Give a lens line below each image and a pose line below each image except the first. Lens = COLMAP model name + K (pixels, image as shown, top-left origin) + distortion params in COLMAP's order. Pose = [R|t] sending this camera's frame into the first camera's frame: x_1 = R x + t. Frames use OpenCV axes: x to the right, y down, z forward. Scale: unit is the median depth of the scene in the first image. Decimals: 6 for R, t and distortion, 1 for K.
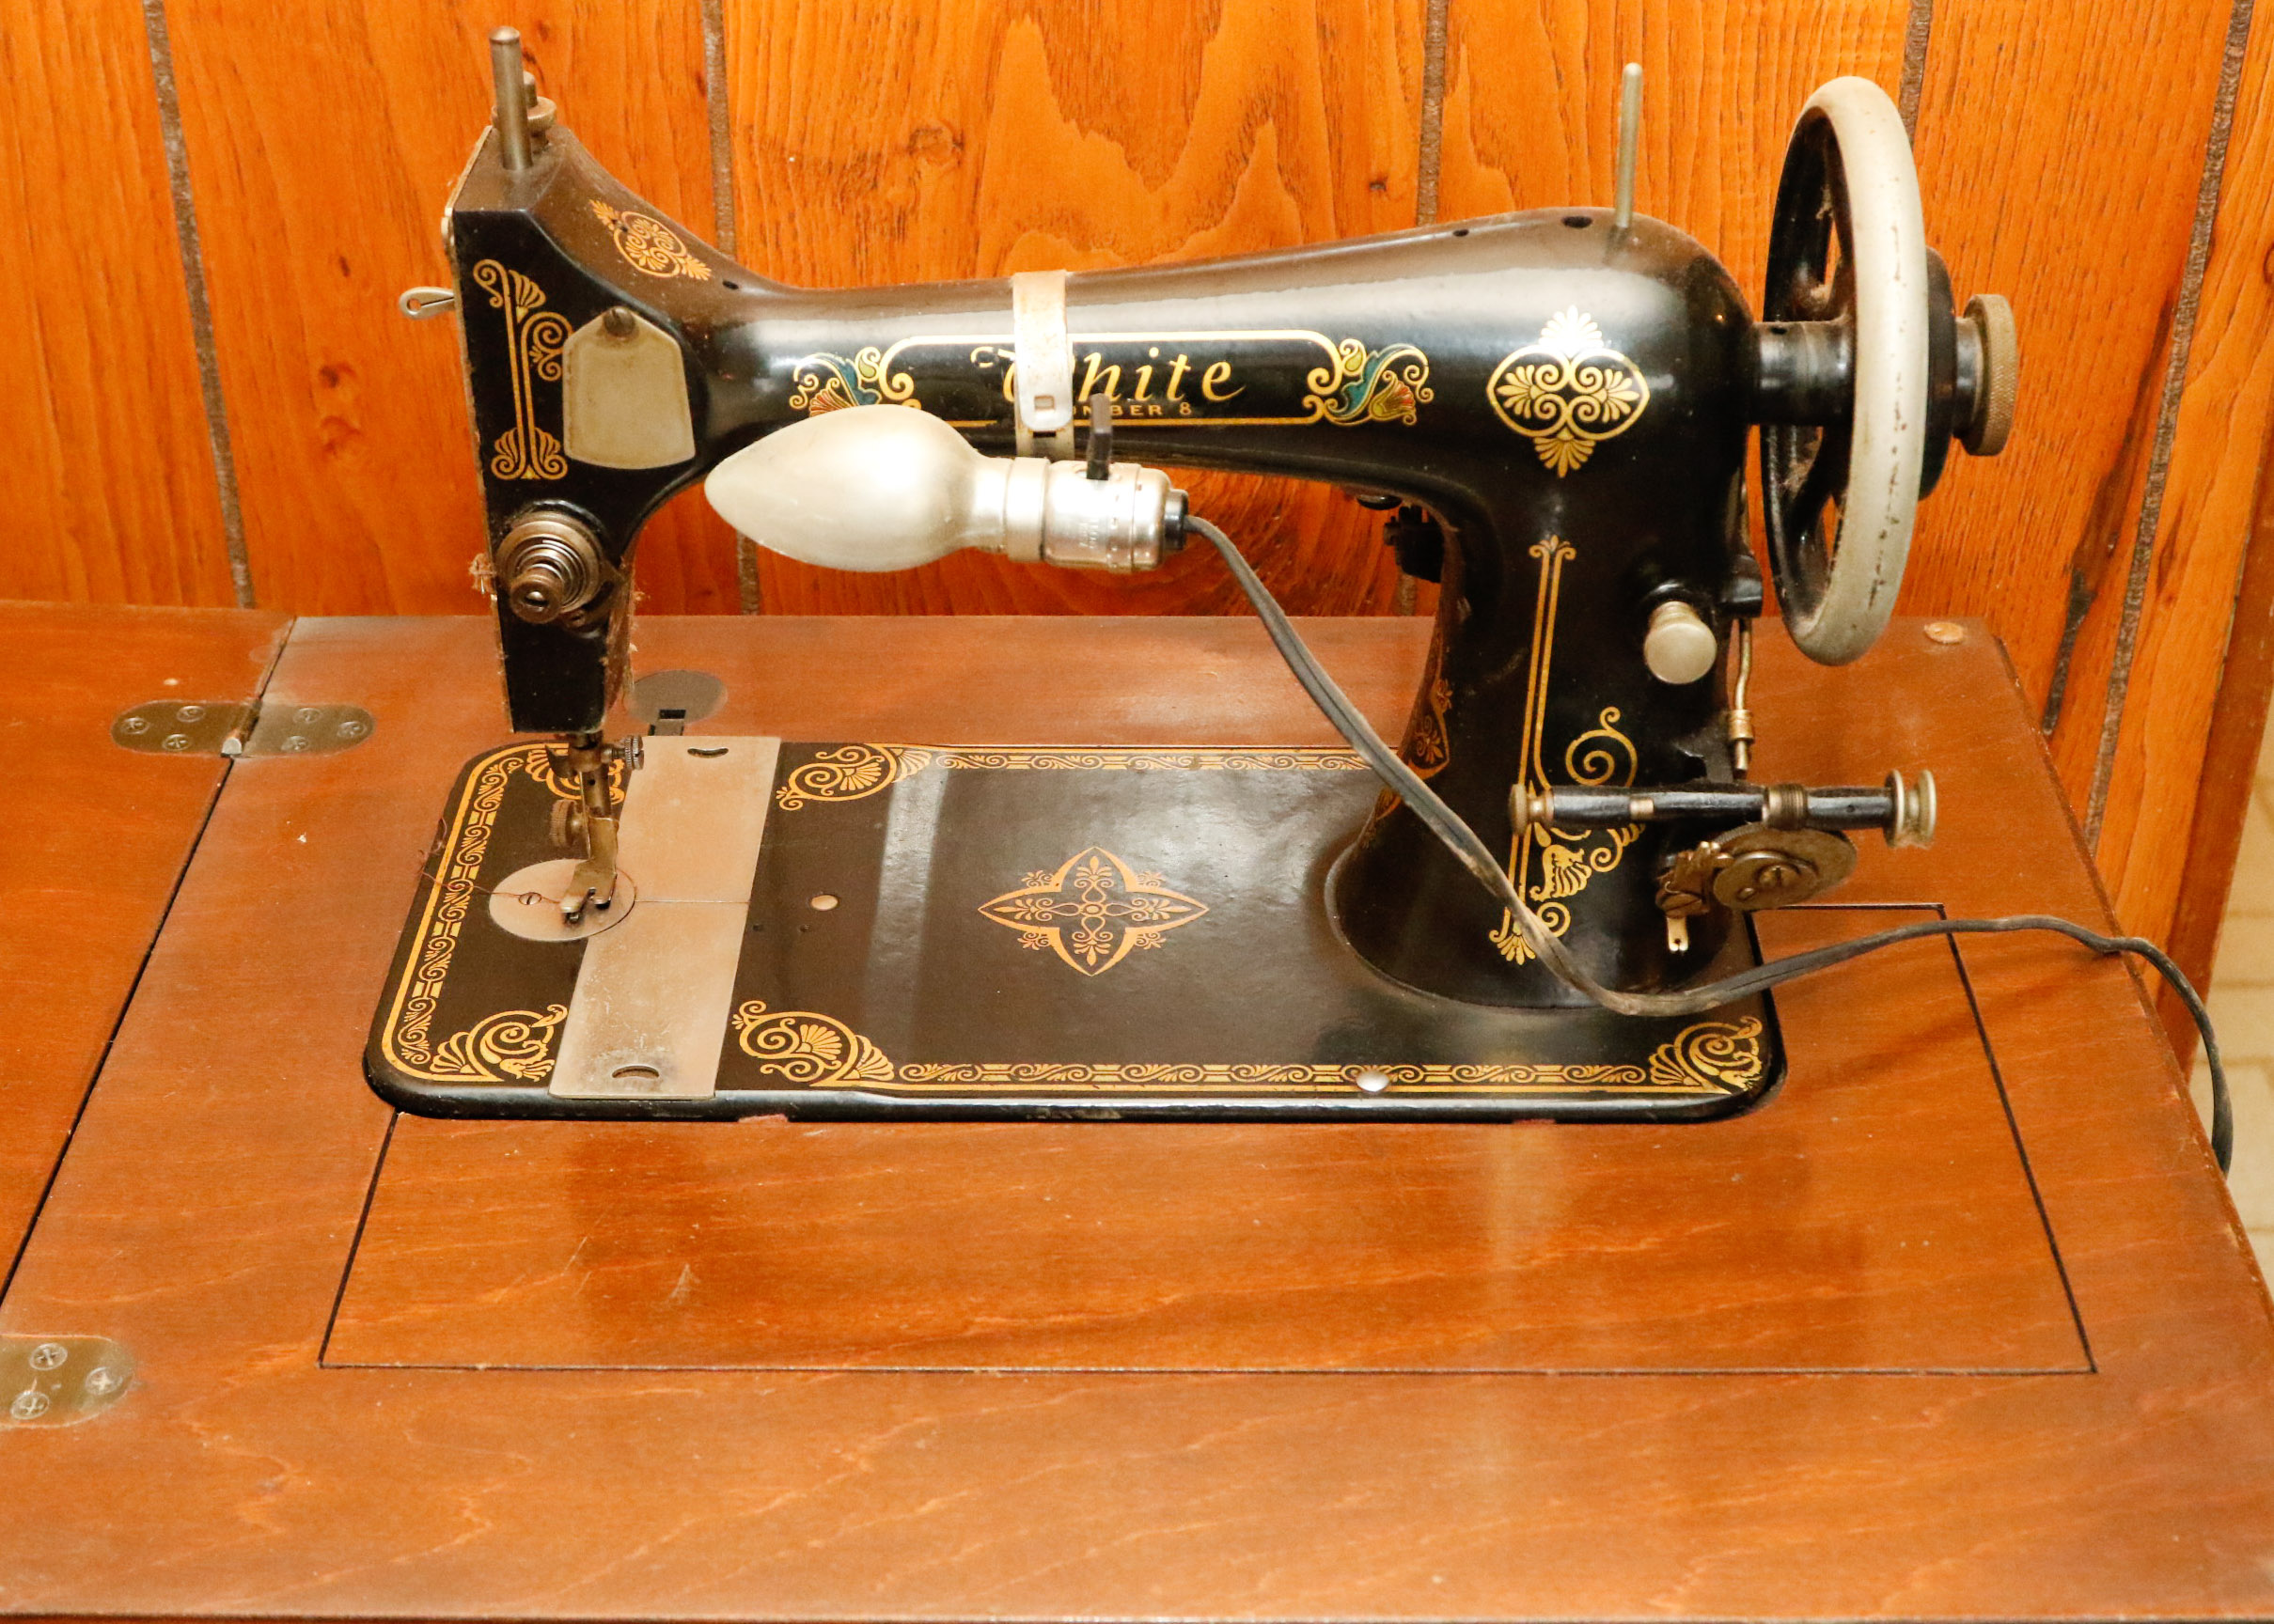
lens RADIAL K [[3366.8, 0, 1134.3], [0, 3366.8, 848.2], [0, 0, 1]] dist [-0.078754, 0.097322]
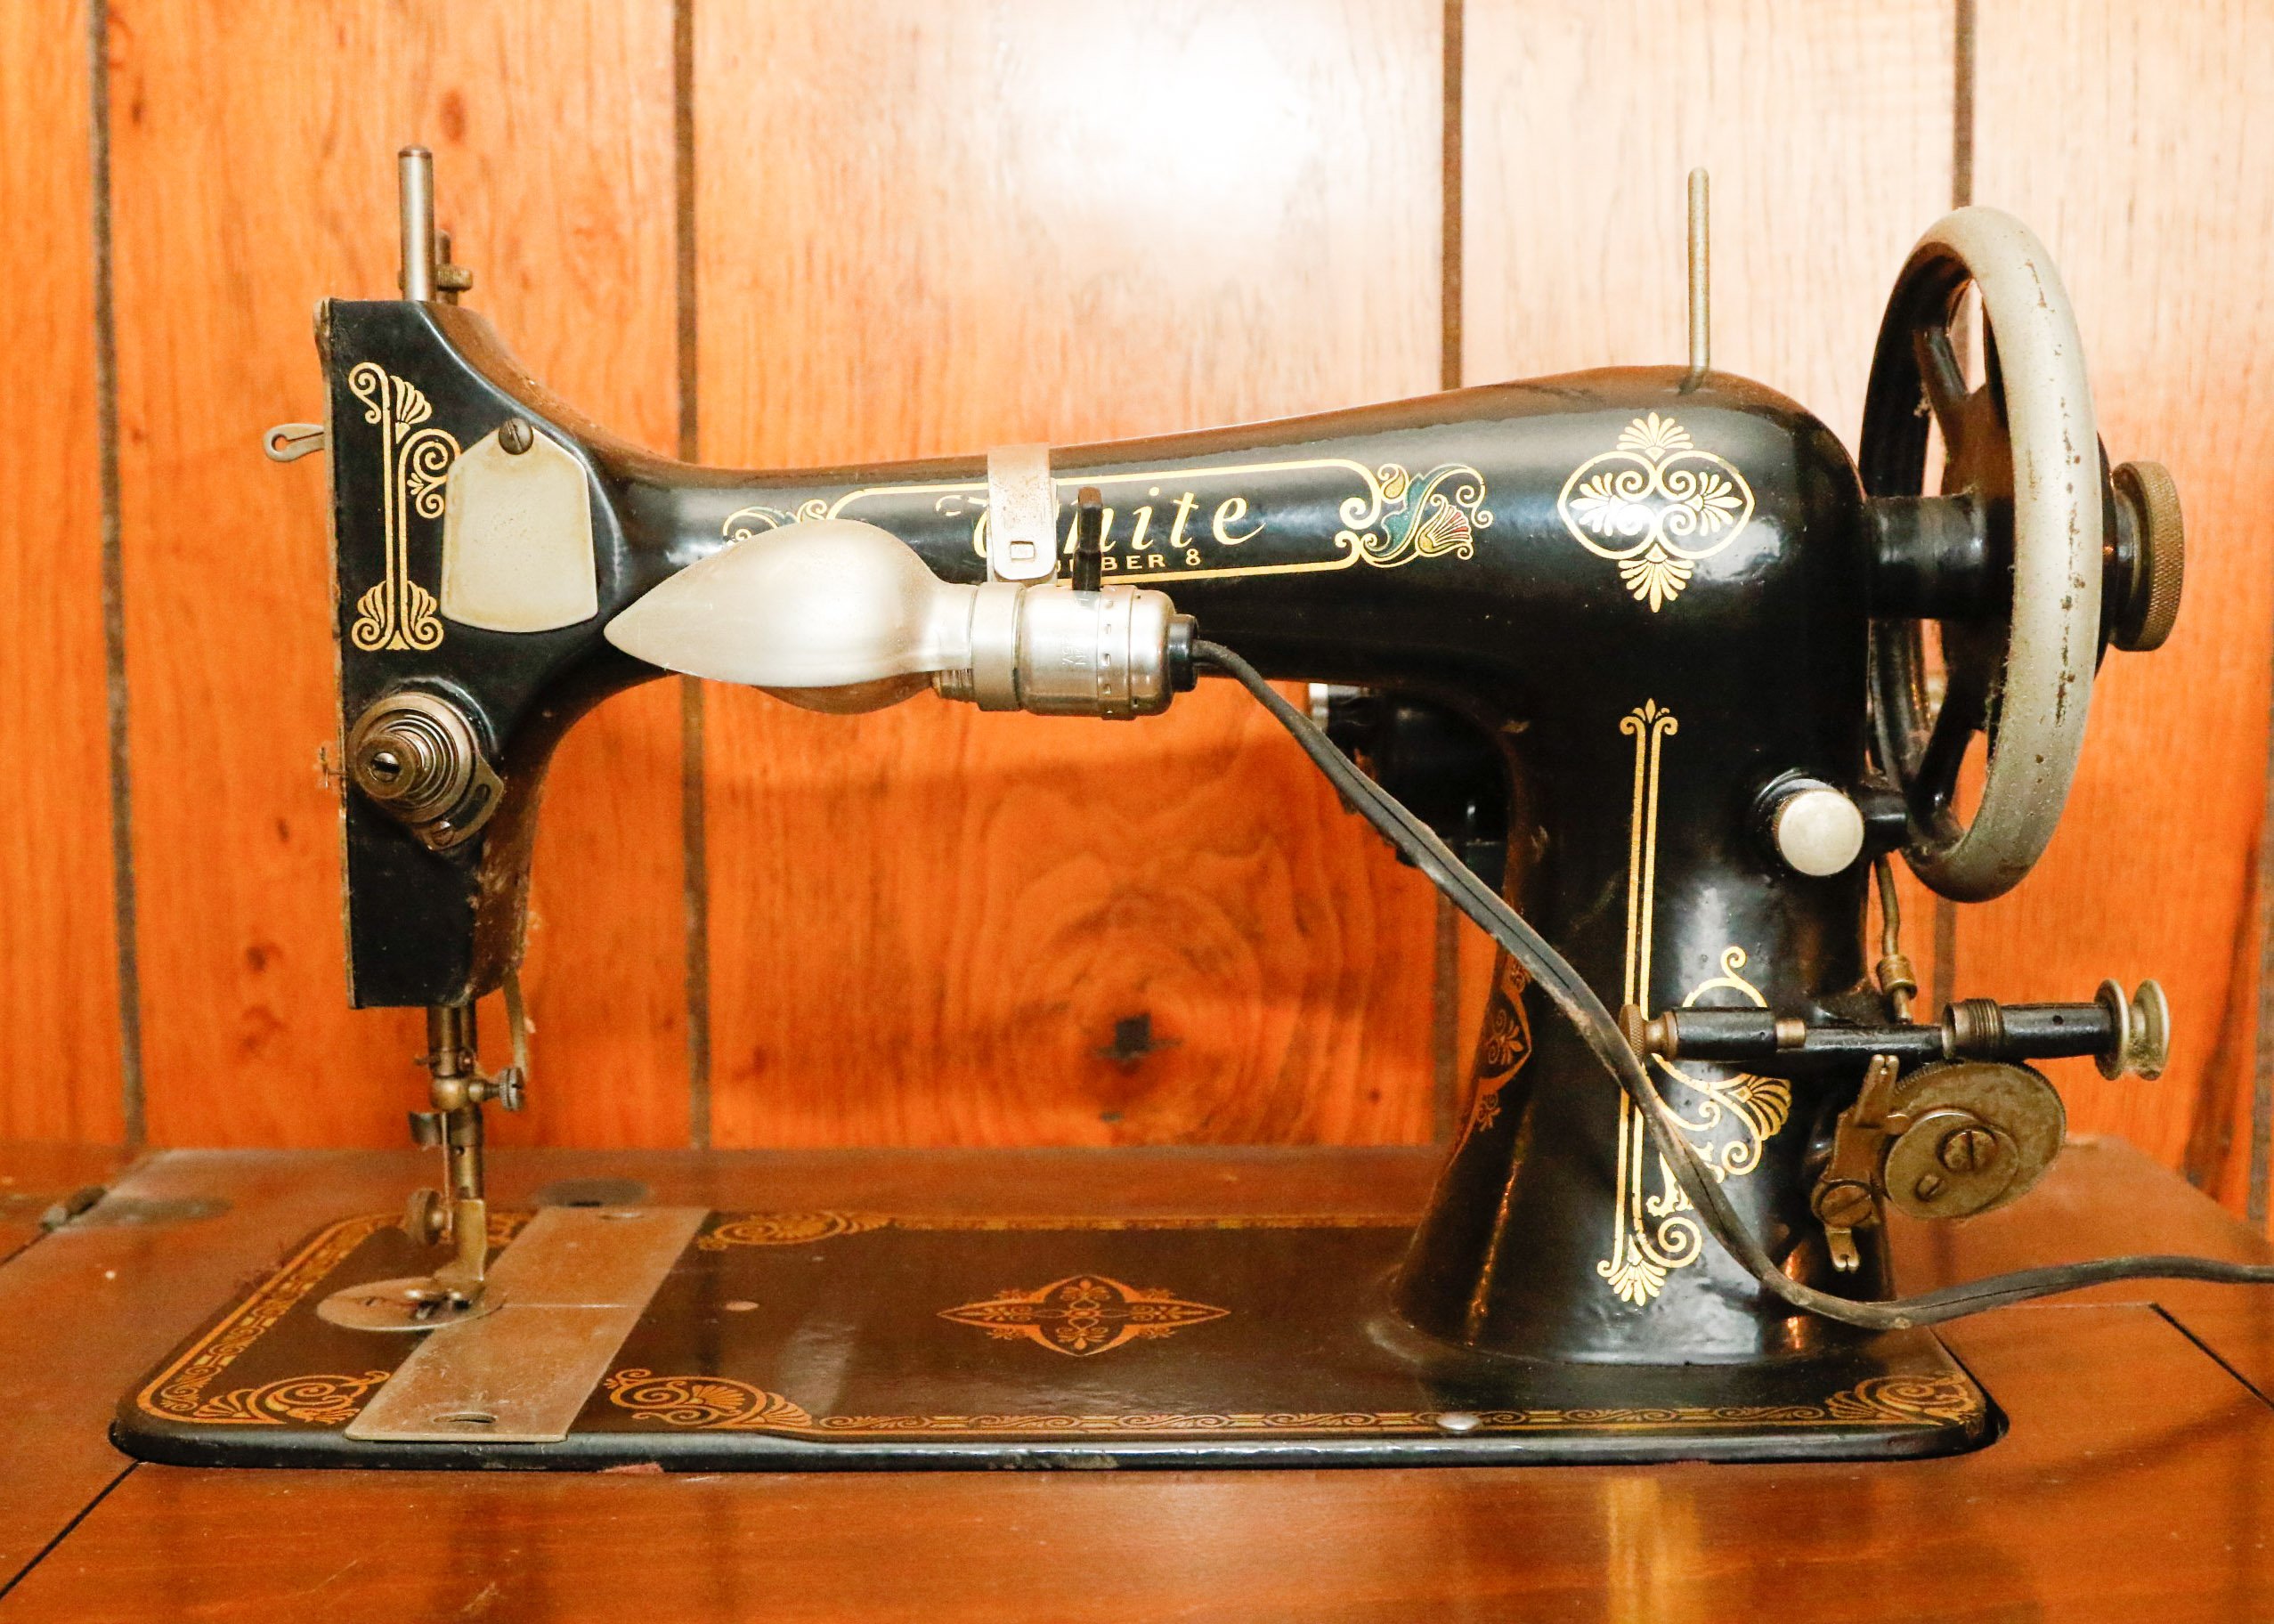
lens RADIAL K [[2881.7, 0, 1137.0], [0, 2881.7, 812.0], [0, 0, 1]] dist [-0.092693, 0.005074]
pose [[0.999985, -0.005442, 0.000546, 0.000612], [0.005102, 0.892122, -0.451766, 0.232993], [0.001971, 0.451762, 0.892136, 0.375779]]
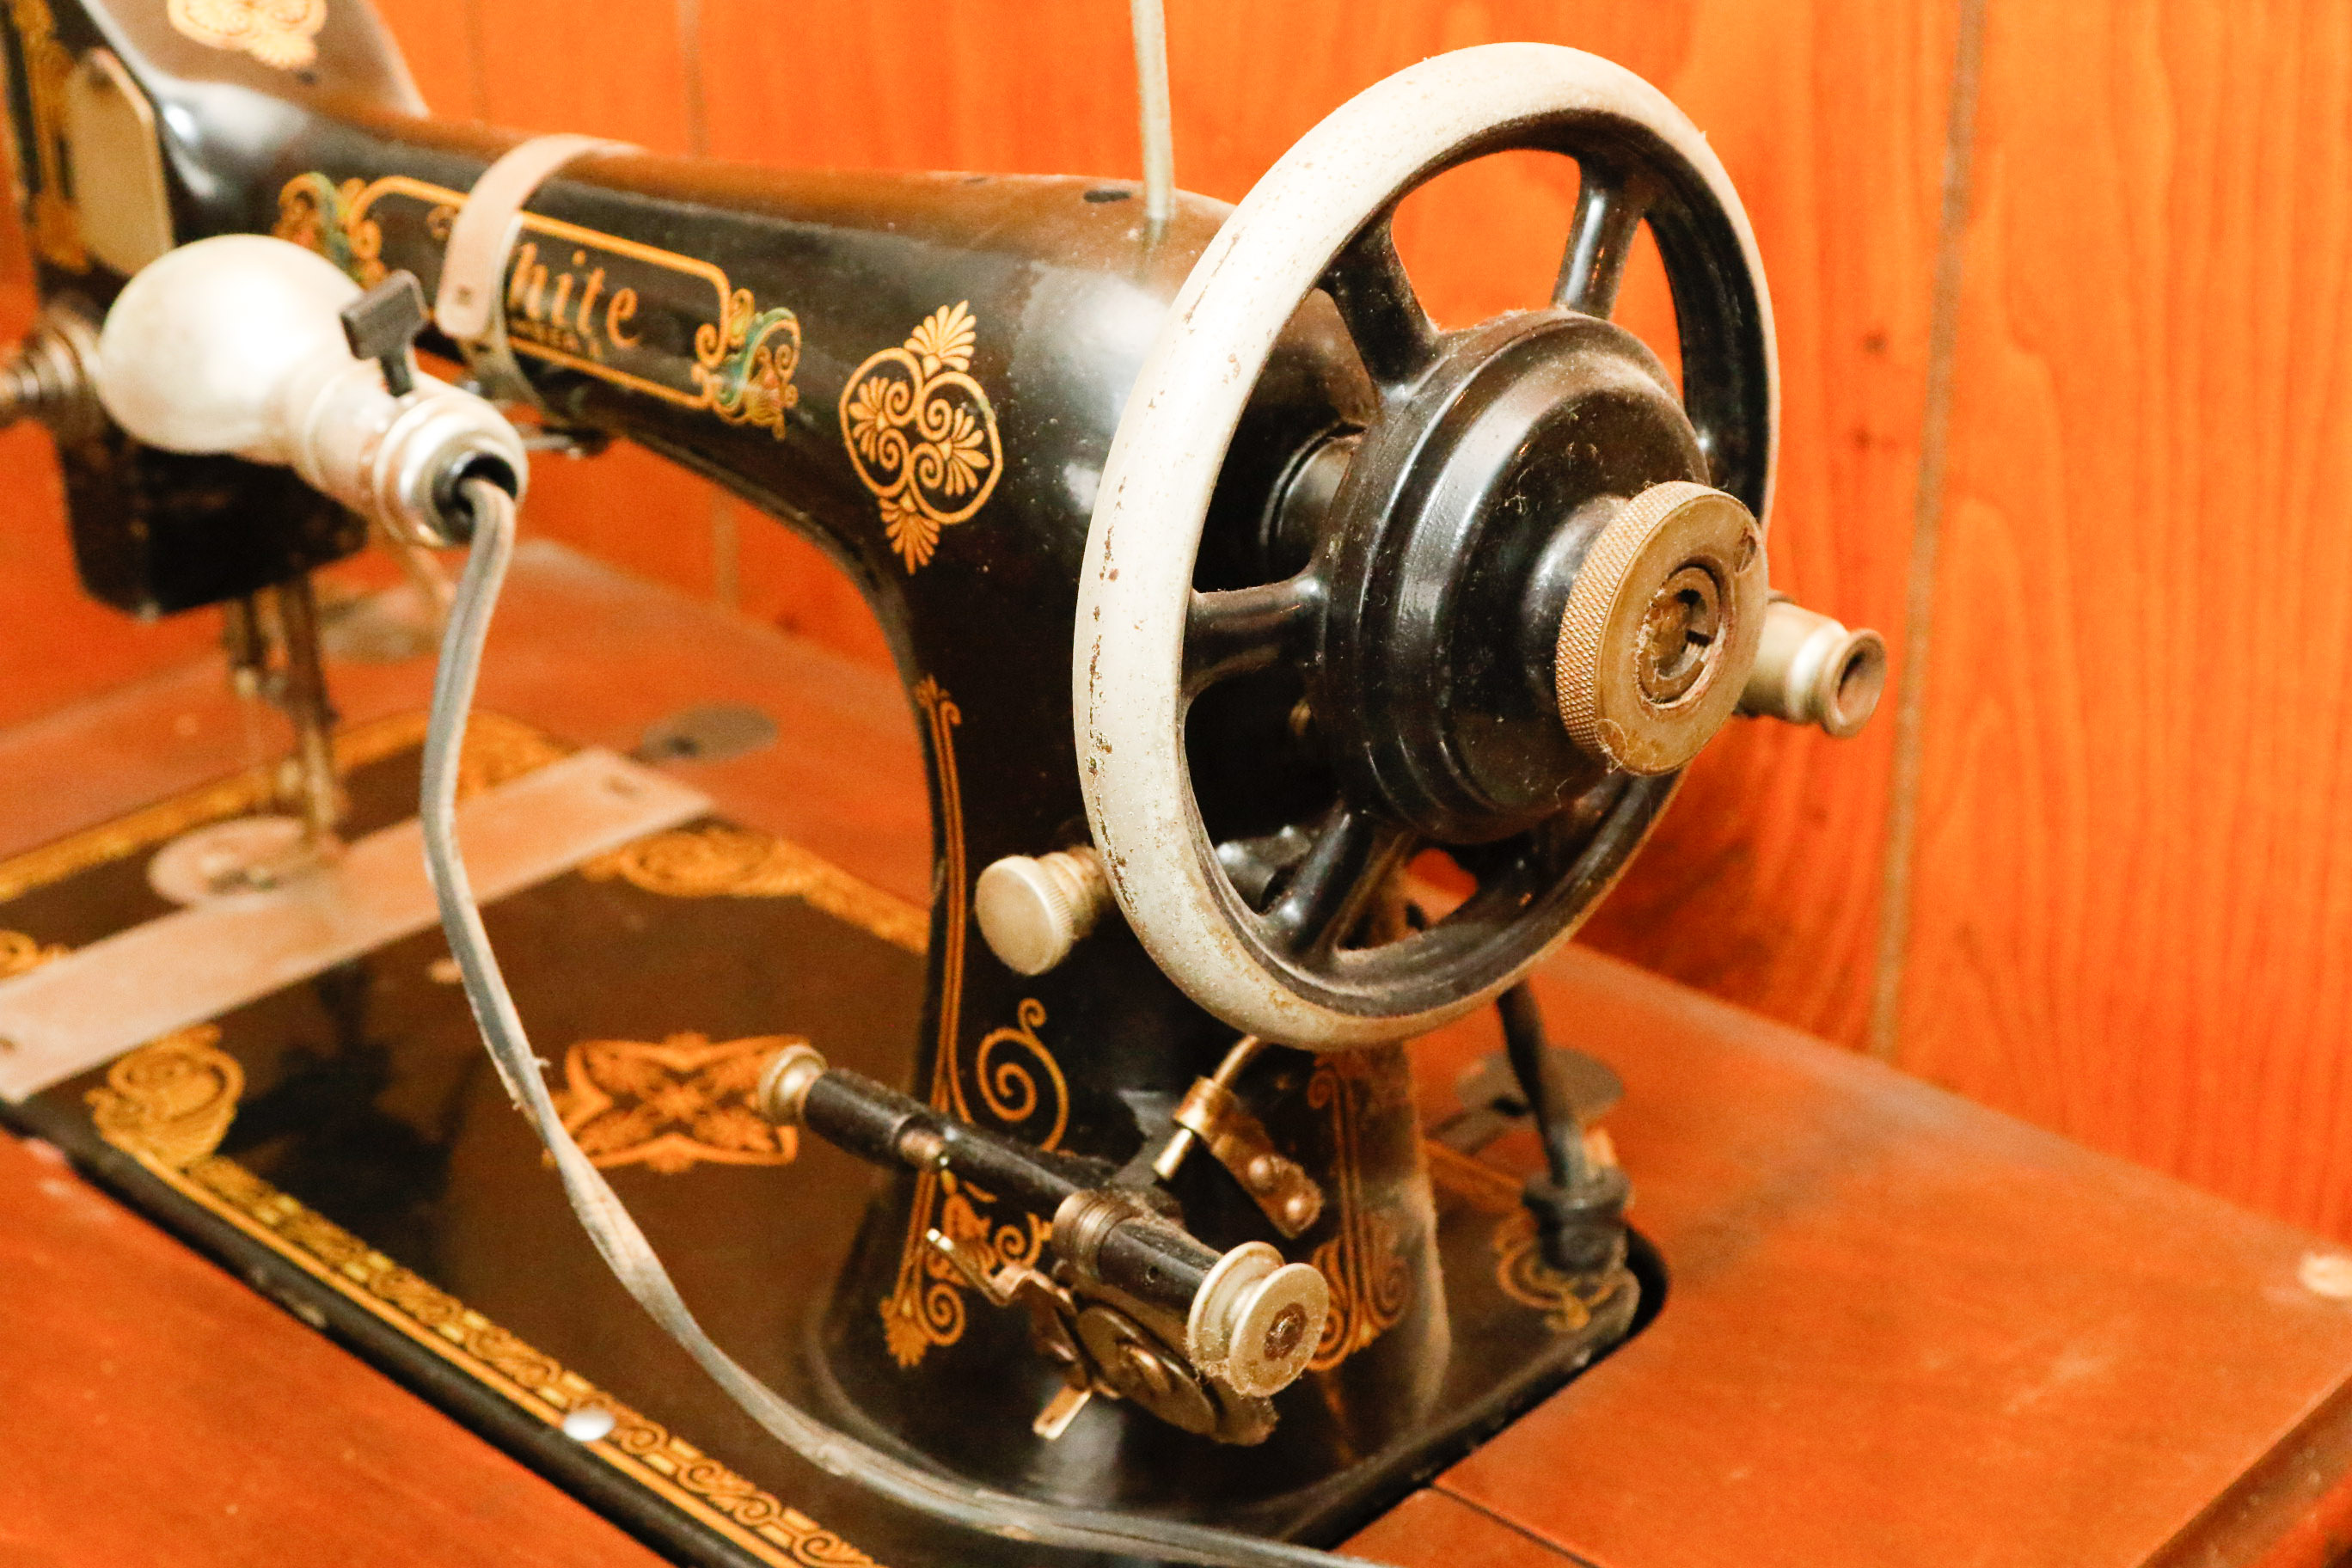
lens RADIAL K [[3708.7, 0, 1176.0], [0, 3708.7, 784.0], [0, 0, 1]] dist [-0.026720, -0.011871]
pose [[0.735286, 0.284964, -0.614939, 0.556379], [-0.361330, 0.932438, 0.000048, -0.086701], [0.573406, 0.222161, 0.788575, 0.471780]]
